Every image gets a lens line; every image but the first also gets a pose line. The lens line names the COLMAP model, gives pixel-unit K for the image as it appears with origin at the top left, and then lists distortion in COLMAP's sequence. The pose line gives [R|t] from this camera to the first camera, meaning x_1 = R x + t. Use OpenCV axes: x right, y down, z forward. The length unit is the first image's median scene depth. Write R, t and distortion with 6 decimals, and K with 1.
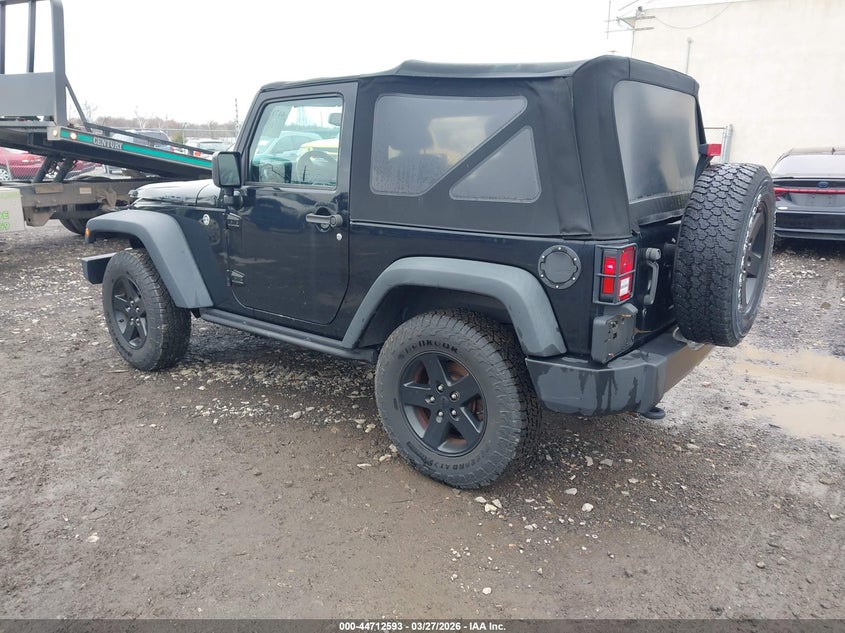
lens RADIAL K [[672.7, 0, 424.1], [0, 672.7, 312.8], [0, 0, 1]] dist [0.094868, -0.175395]
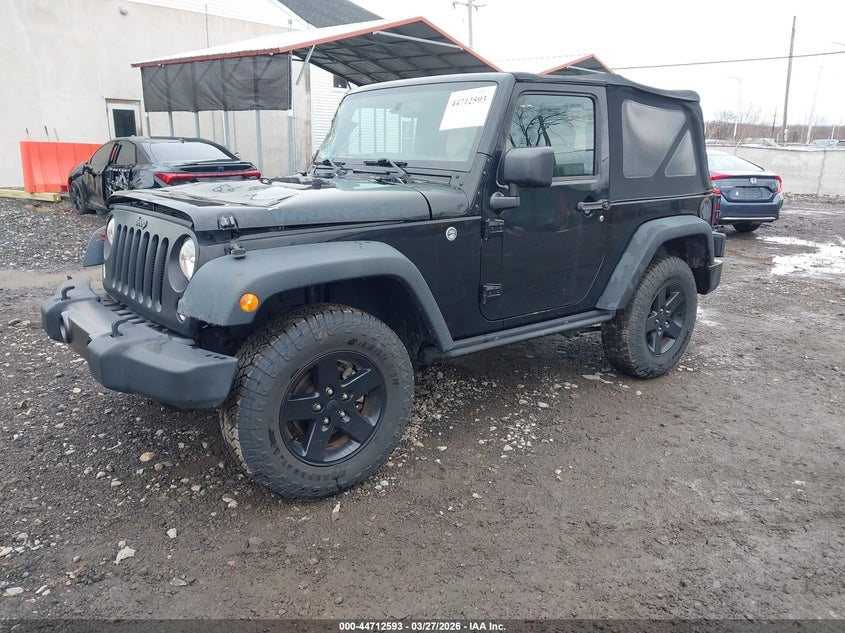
lens RADIAL K [[672.7, 0, 424.1], [0, 672.7, 312.8], [0, 0, 1]] dist [0.094868, -0.175395]
pose [[0.195460, -0.241913, 0.950407, -1.341337], [0.223773, 0.954536, 0.196943, -0.257829], [-0.954841, 0.174181, 0.240707, 1.045230]]
